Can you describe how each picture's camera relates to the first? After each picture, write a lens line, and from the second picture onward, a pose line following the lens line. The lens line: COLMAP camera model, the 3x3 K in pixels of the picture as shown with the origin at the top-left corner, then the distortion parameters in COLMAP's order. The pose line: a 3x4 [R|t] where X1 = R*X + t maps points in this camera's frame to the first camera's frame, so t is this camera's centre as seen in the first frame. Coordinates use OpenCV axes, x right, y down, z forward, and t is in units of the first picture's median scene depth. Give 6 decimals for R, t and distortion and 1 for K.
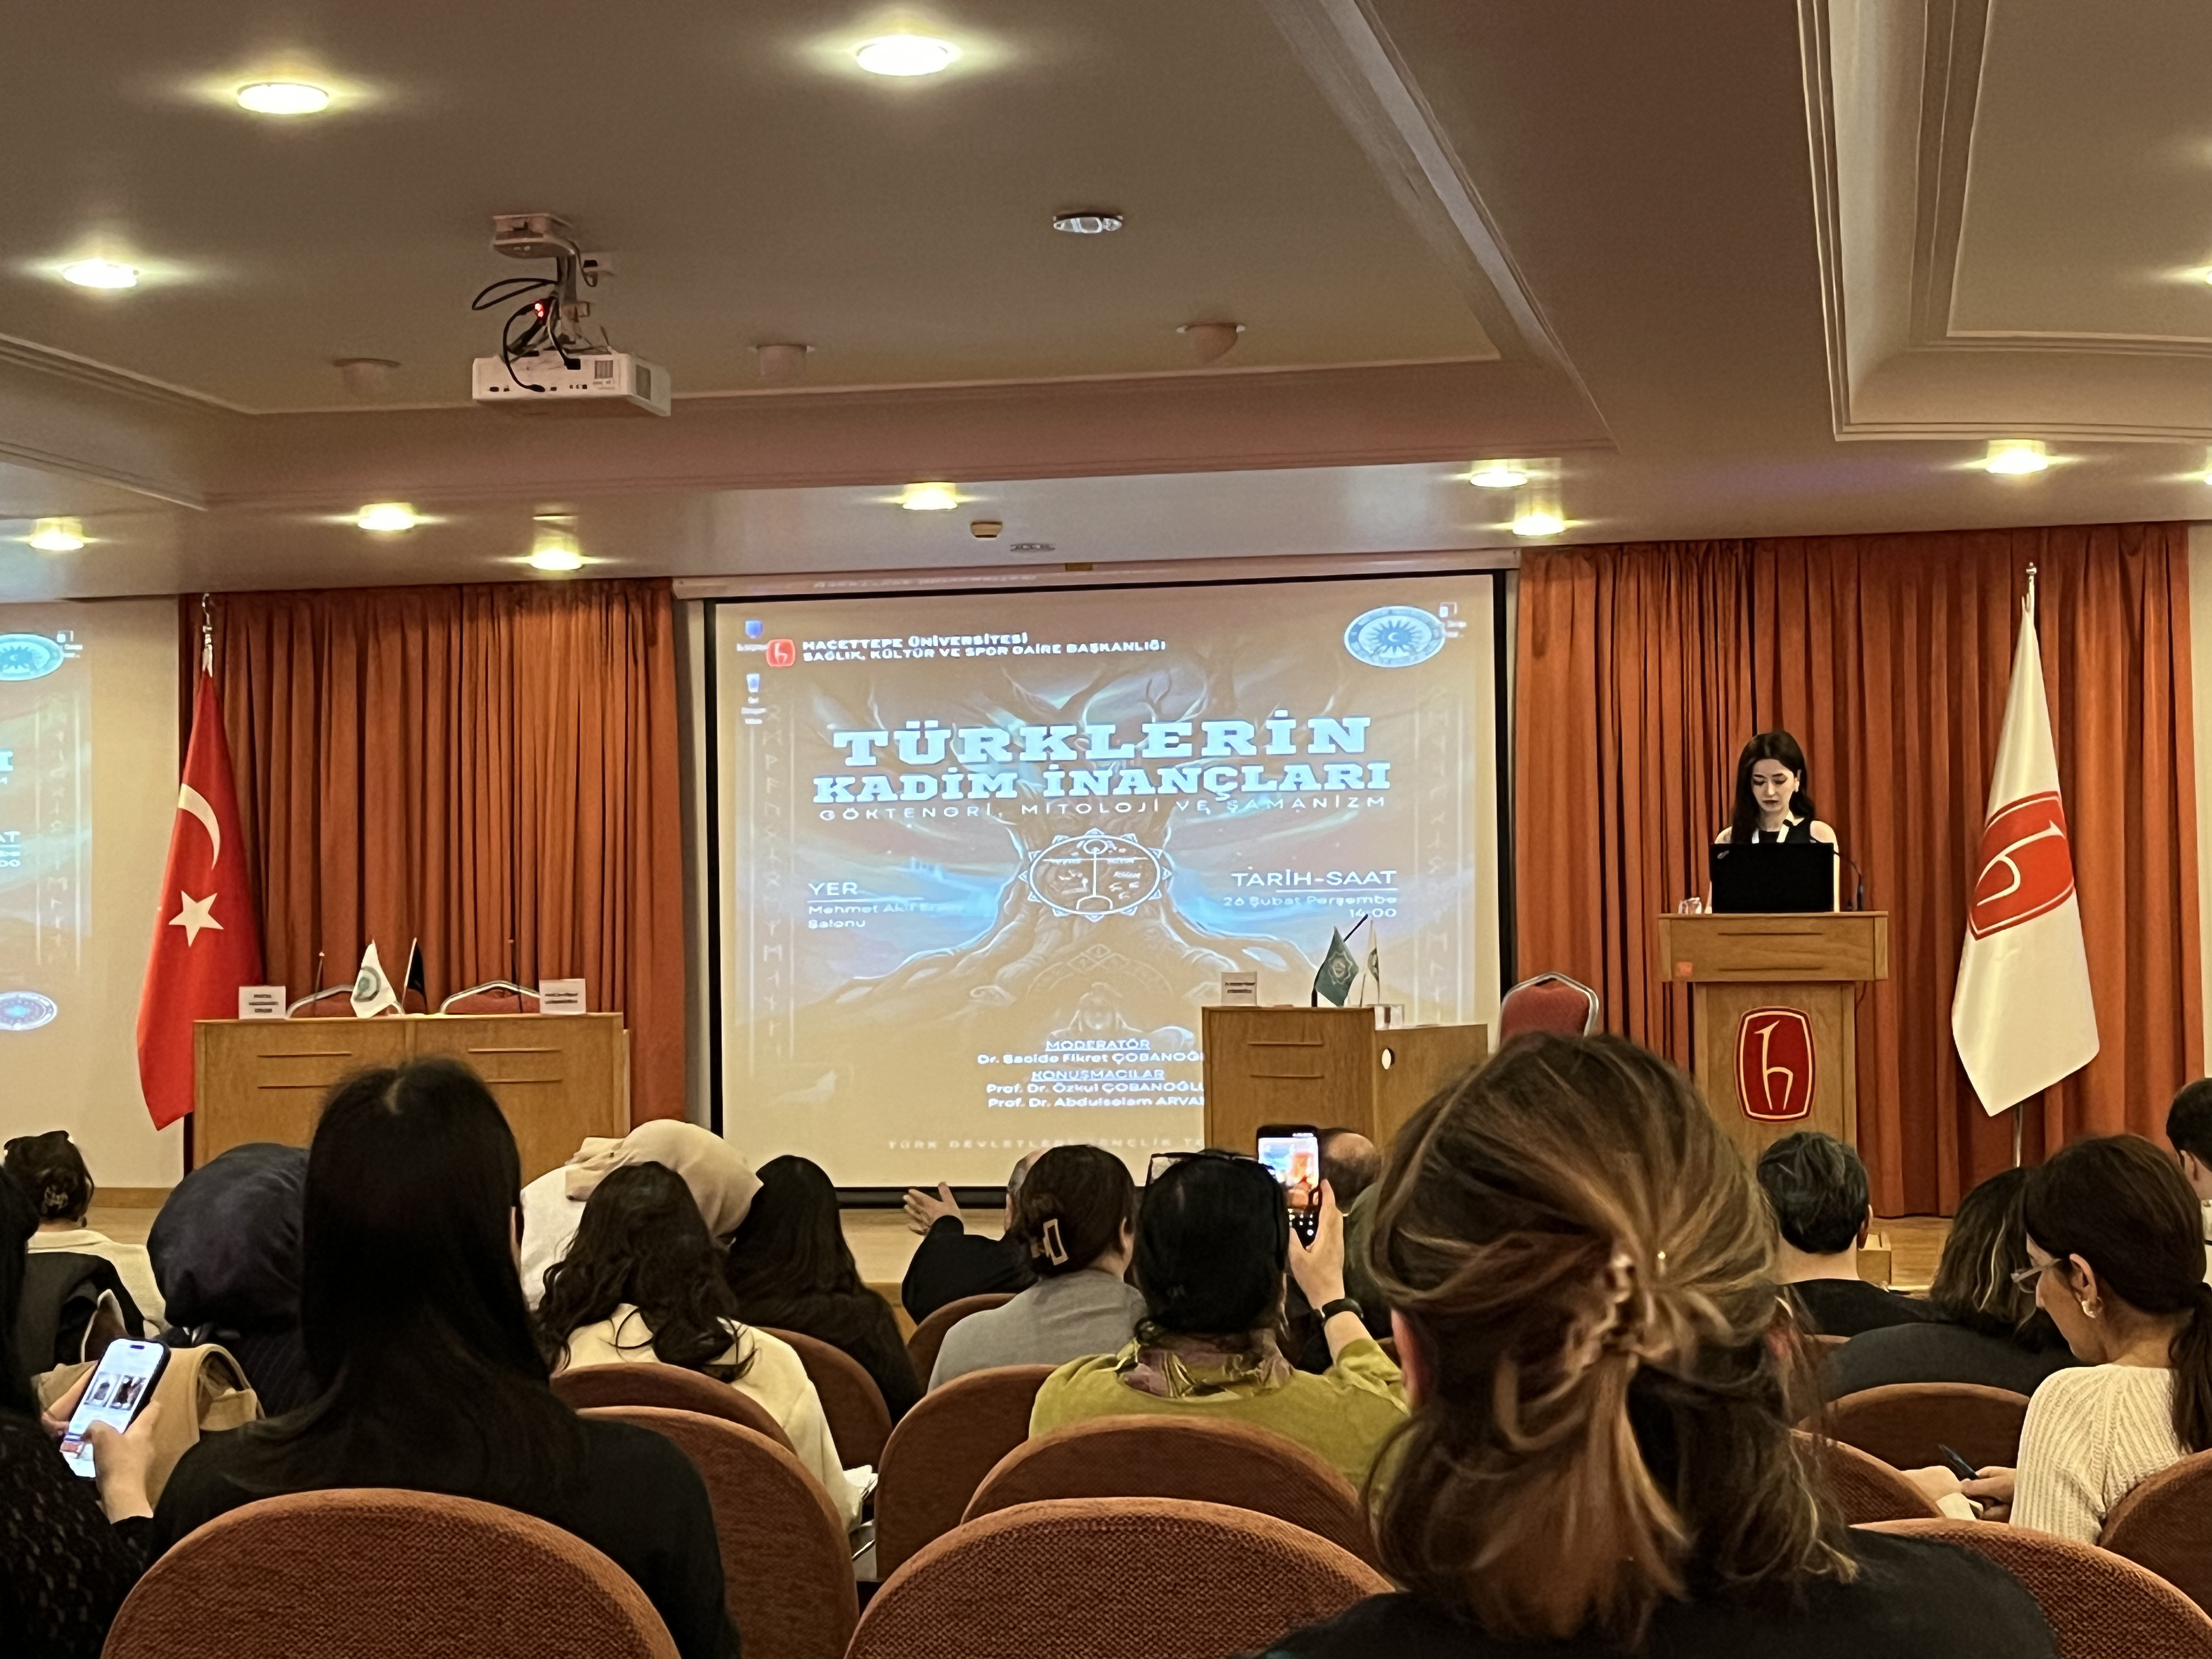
lens RADIAL K [[3446.3, 0, 1107.2], [0, 3446.3, 843.5], [0, 0, 1]] dist [0.096031, 0.000000]
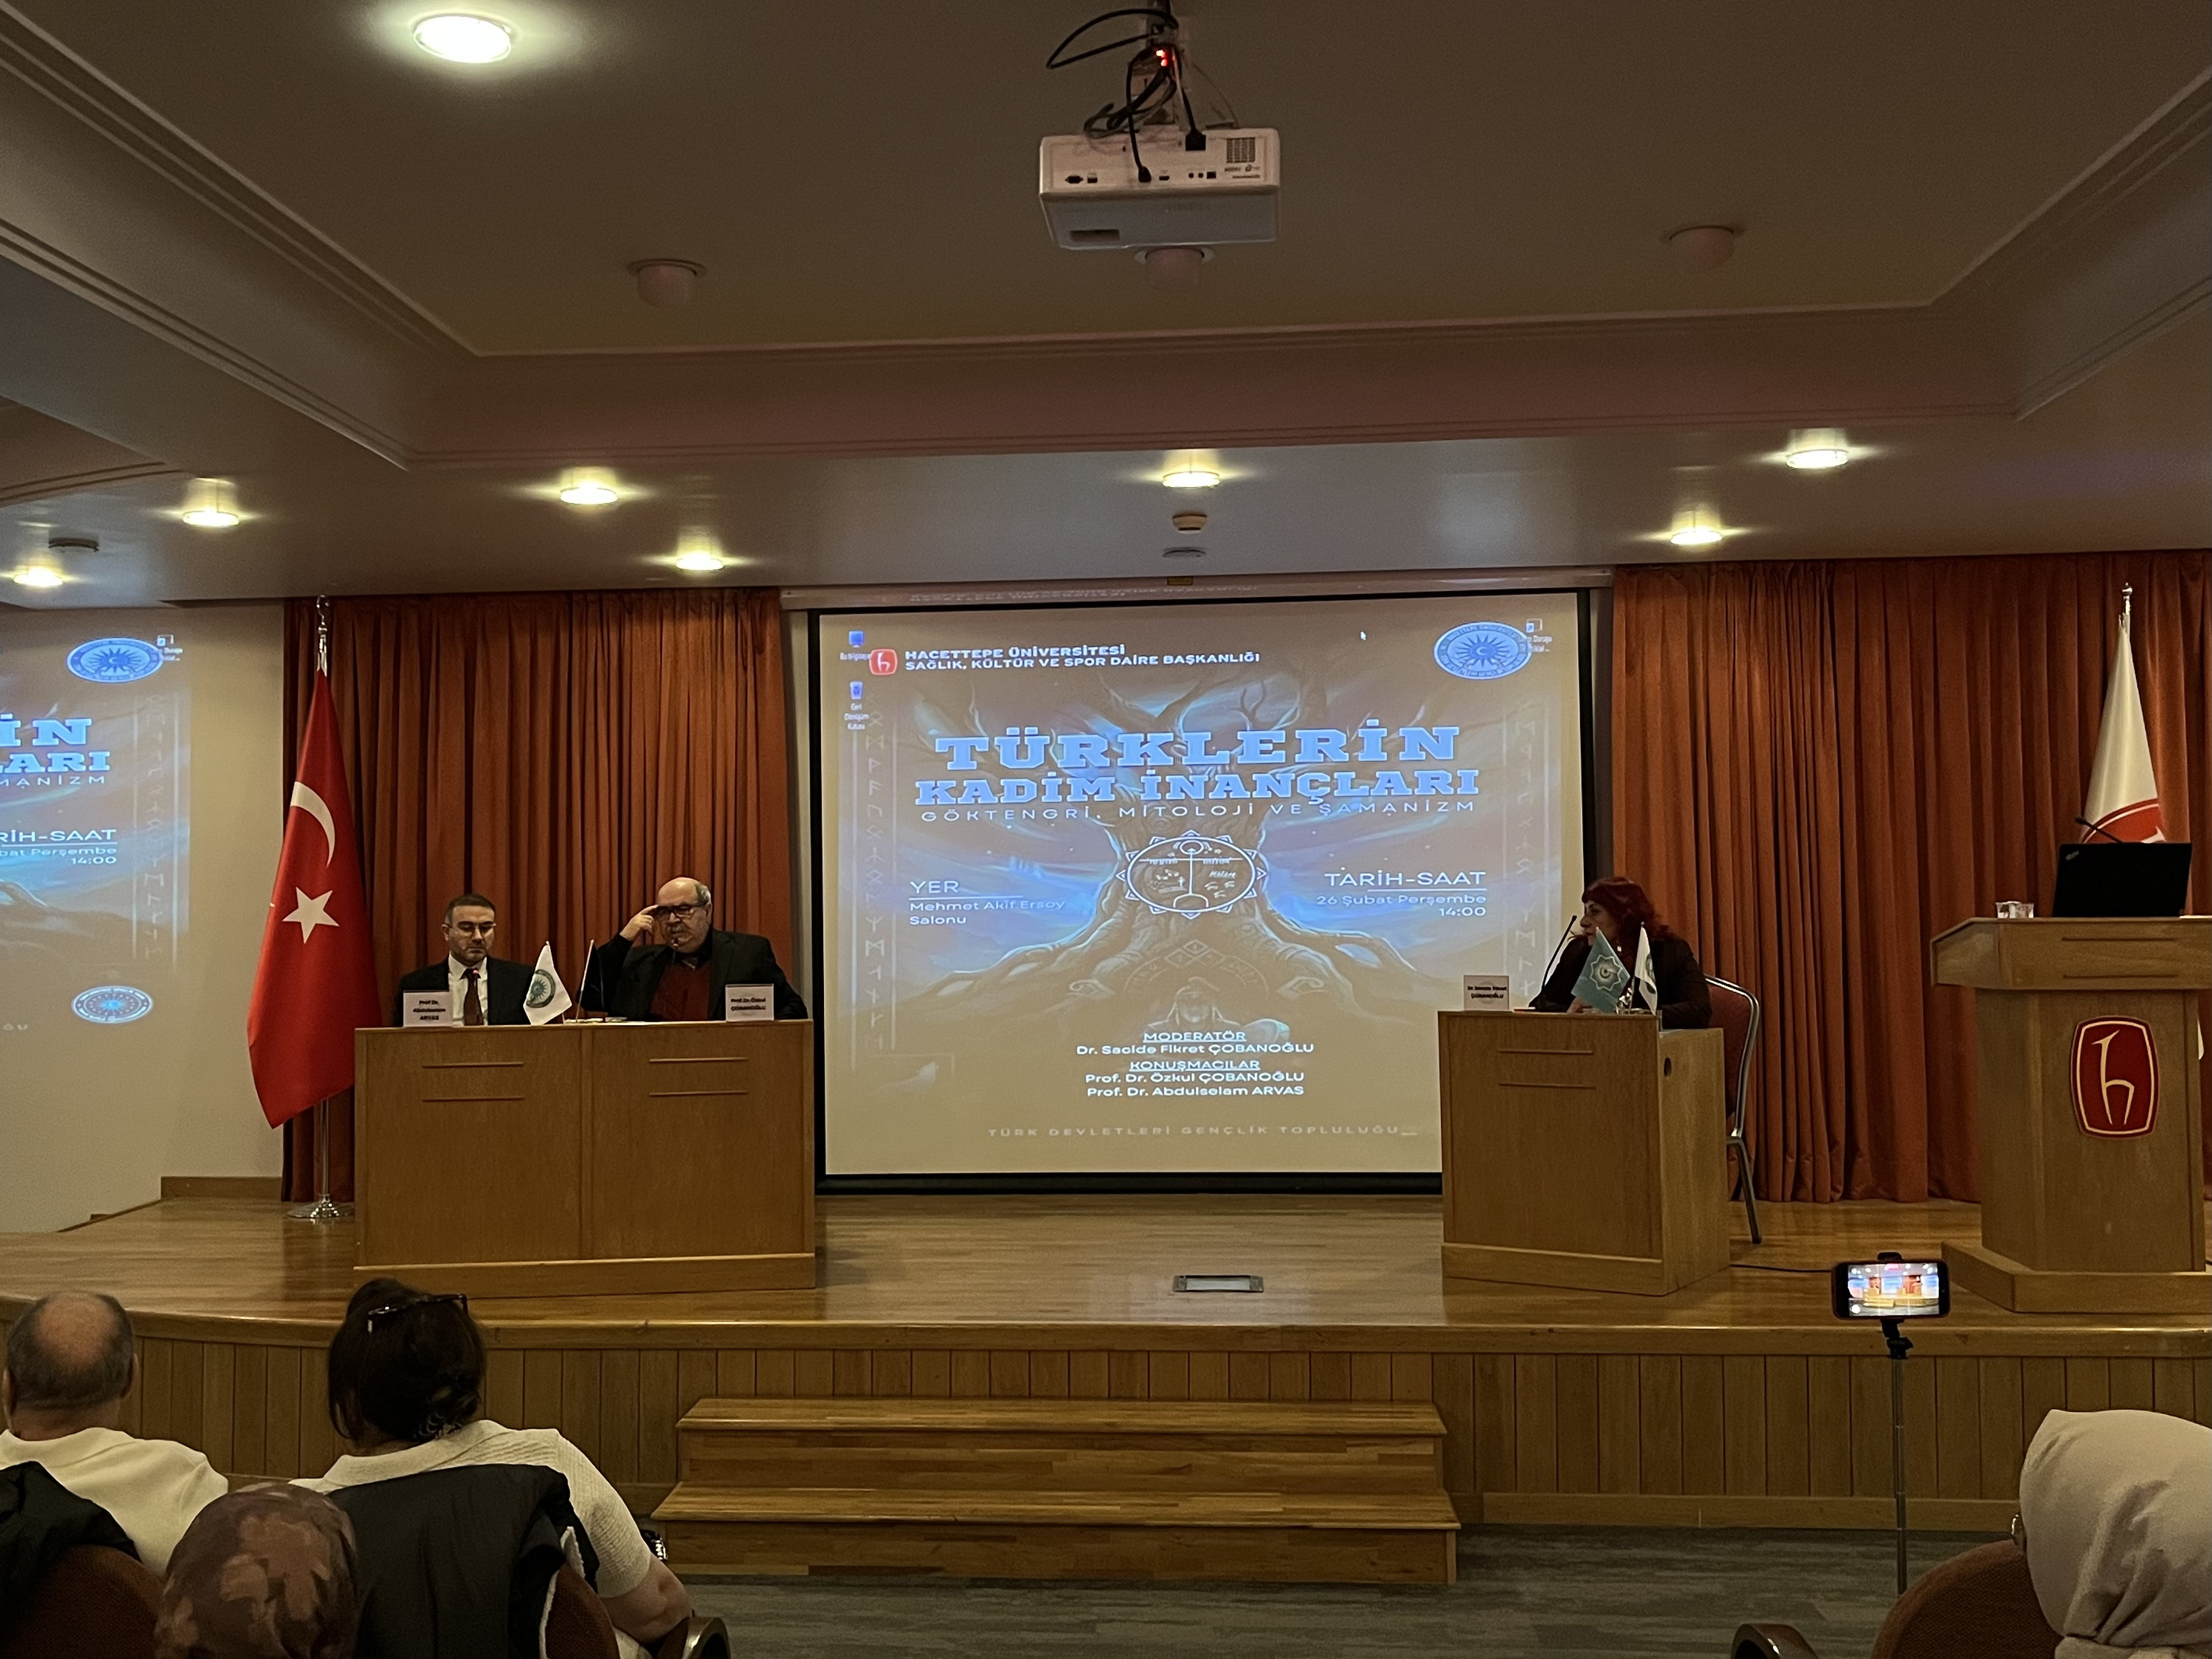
lens RADIAL K [[2334.8, 0, 1051.4], [0, 2334.8, 802.2], [0, 0, 1]] dist [0.049646, 0.000000]
pose [[0.992475, 0.006462, 0.122278, -0.133818], [-0.003803, 0.999751, -0.021968, 0.002896], [-0.122389, 0.021338, 0.992253, 0.298856]]
